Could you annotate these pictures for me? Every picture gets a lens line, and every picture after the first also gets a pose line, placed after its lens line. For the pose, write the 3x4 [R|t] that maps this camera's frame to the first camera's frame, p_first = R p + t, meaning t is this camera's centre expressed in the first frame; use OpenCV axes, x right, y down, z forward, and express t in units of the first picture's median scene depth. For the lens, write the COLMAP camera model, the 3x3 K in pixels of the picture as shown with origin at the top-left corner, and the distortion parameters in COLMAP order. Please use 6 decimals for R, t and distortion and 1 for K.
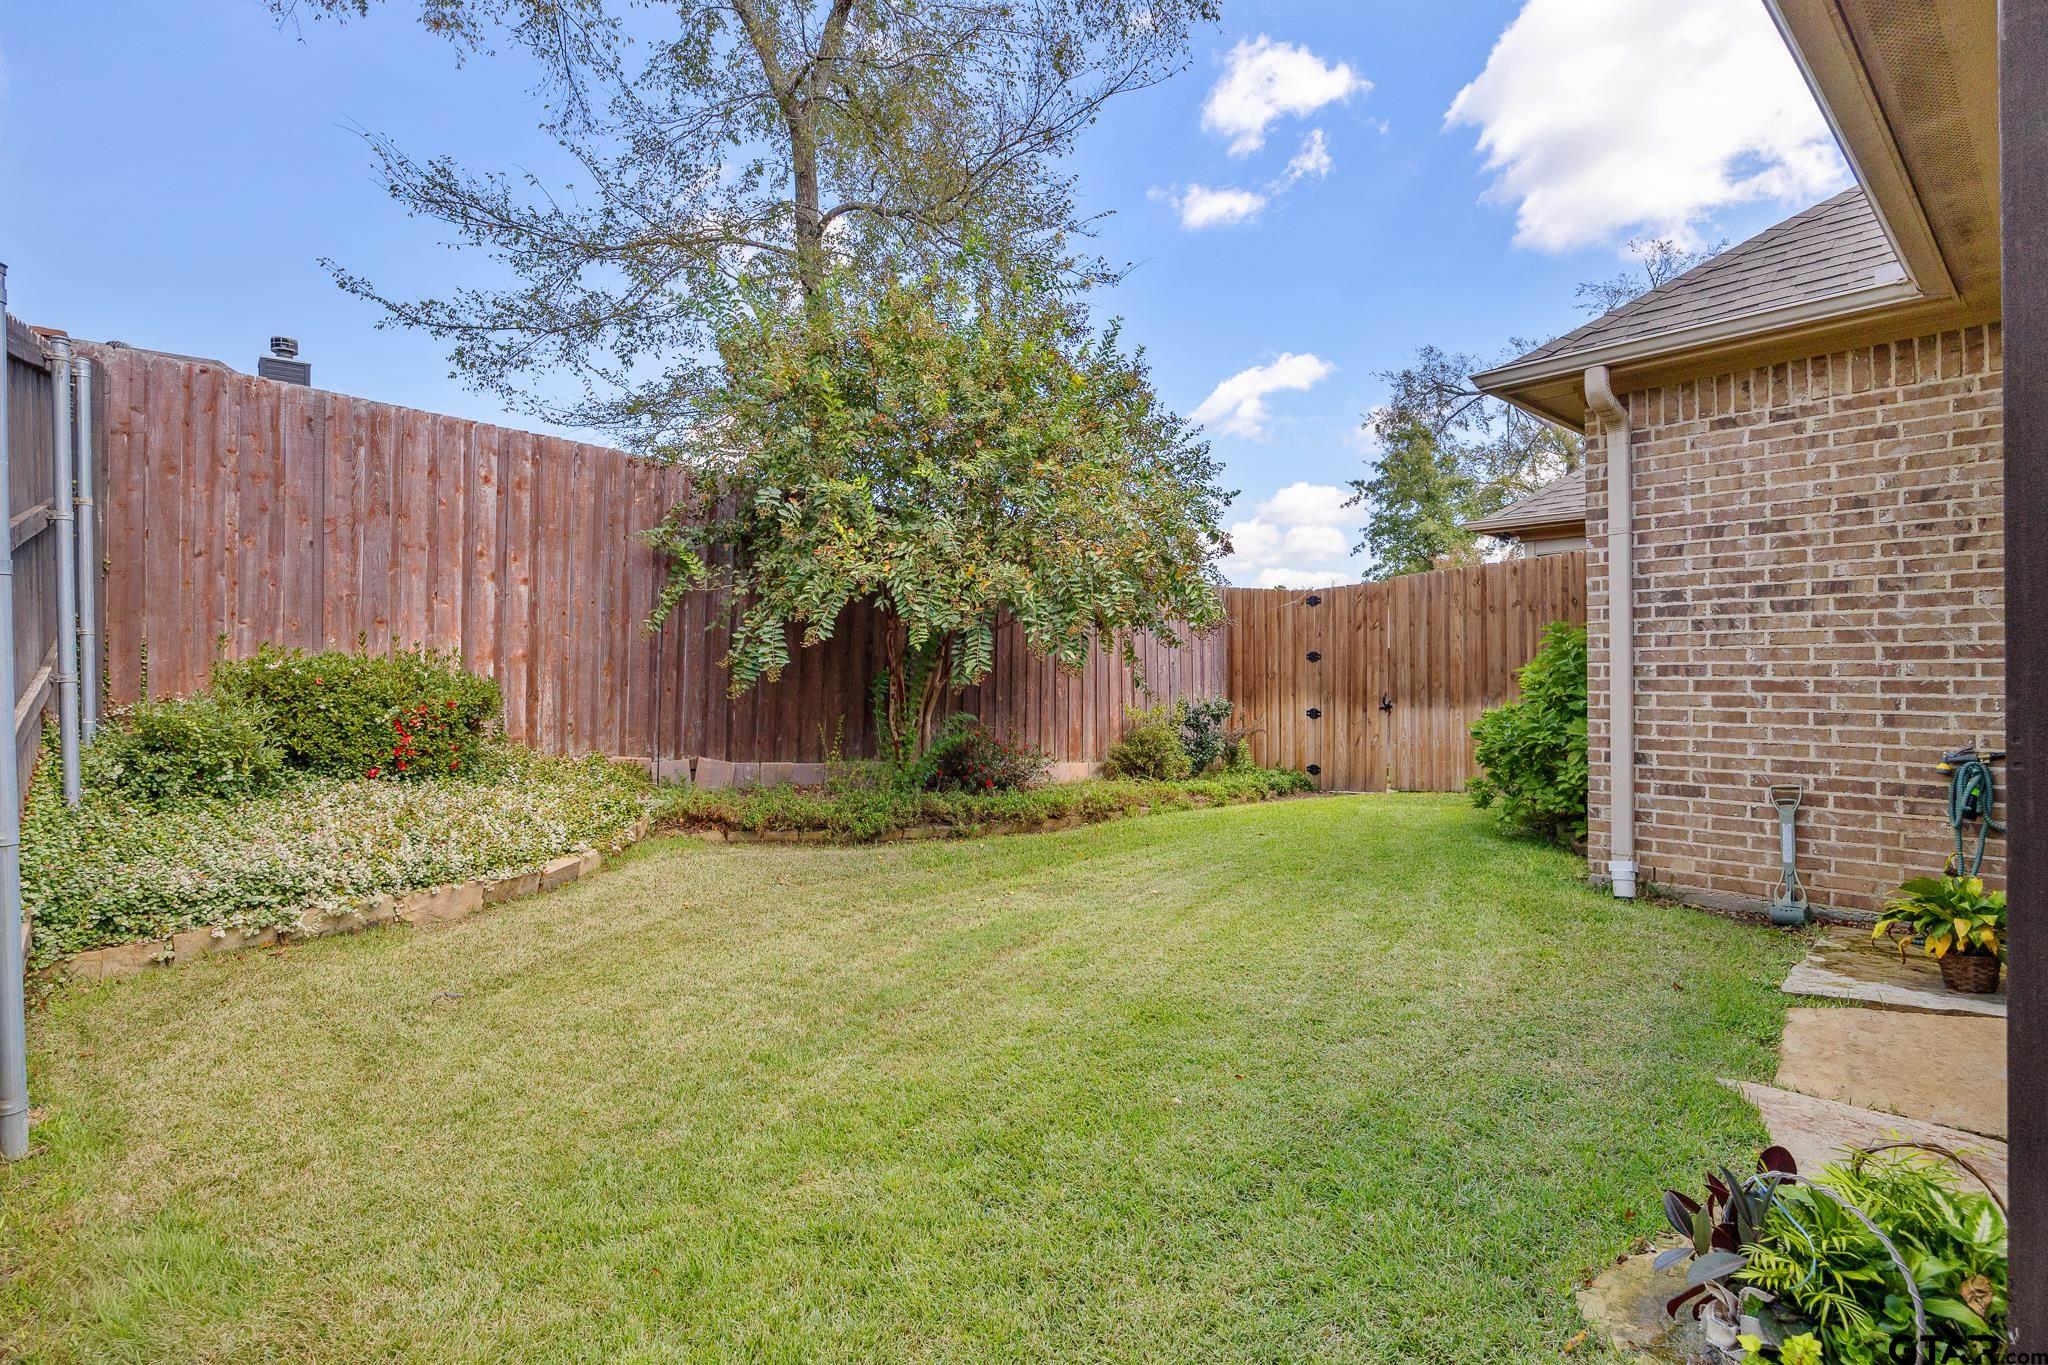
lens RADIAL K [[947.2, 0, 1021.4], [0, 947.2, 671.2], [0, 0, 1]] dist [0.001240, 0.000127]
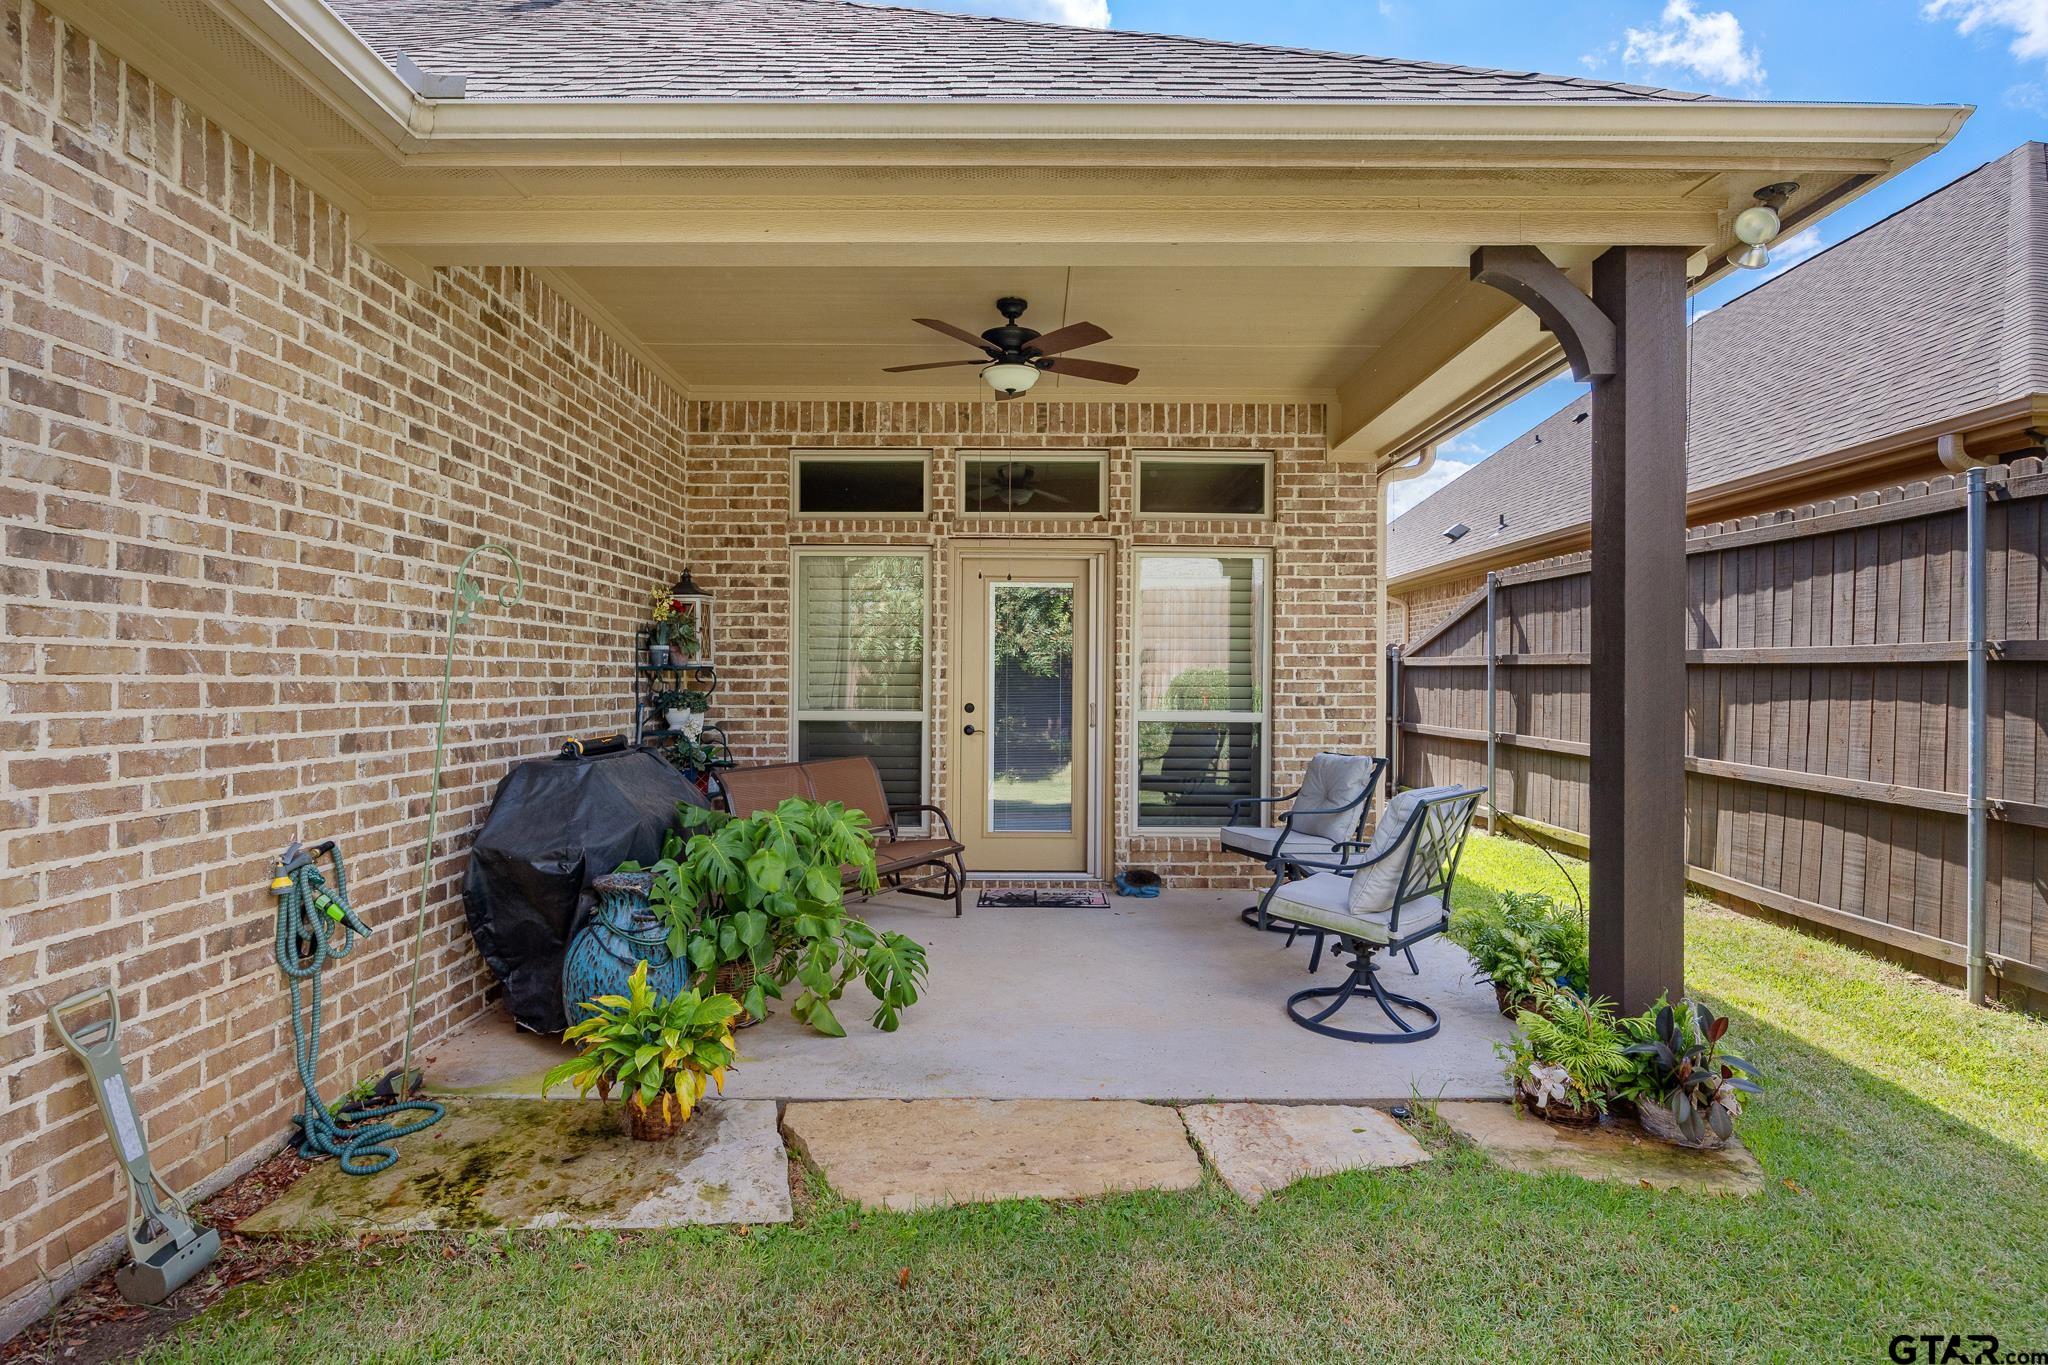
lens RADIAL K [[1001.0, 0, 1031.9], [0, 1001.0, 678.6], [0, 0, 1]] dist [-0.005650, -0.000977]
pose [[-0.760948, 0.003187, 0.648805, 0.176840], [-0.000551, 0.999984, -0.005558, -0.024489], [-0.648812, -0.004587, -0.760935, 1.087028]]
